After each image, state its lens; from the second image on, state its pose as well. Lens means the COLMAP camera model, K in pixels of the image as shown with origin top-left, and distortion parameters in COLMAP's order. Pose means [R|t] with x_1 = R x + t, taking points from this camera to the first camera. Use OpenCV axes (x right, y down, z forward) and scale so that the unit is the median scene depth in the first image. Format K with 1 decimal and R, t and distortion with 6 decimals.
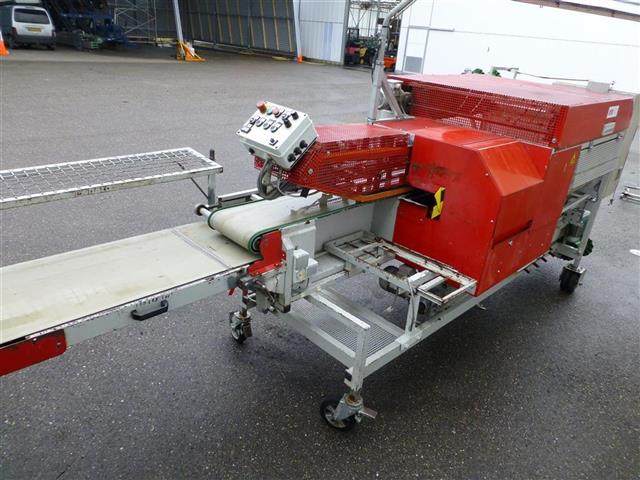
lens RADIAL K [[469.8, 0, 321.5], [0, 469.8, 237.1], [0, 0, 1]] dist [-0.037605, 0.047547]
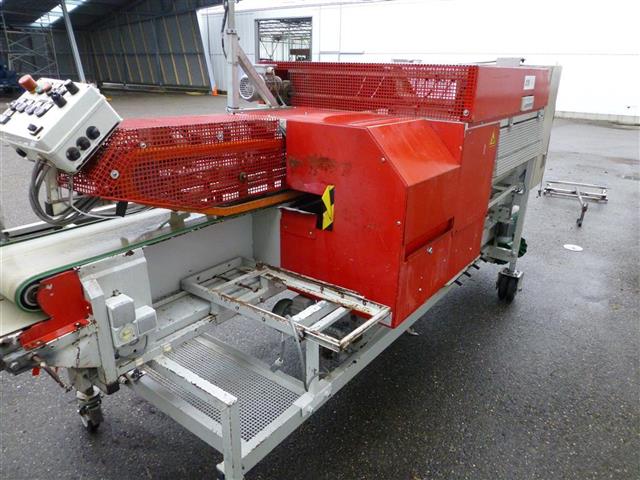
lens RADIAL K [[469.8, 0, 321.5], [0, 469.8, 237.1], [0, 0, 1]] dist [-0.037605, 0.047547]
pose [[0.985373, -0.110672, 0.129580, 0.131158], [0.118930, 0.991218, -0.057807, 0.014249], [-0.122045, 0.072373, 0.989882, 0.260458]]
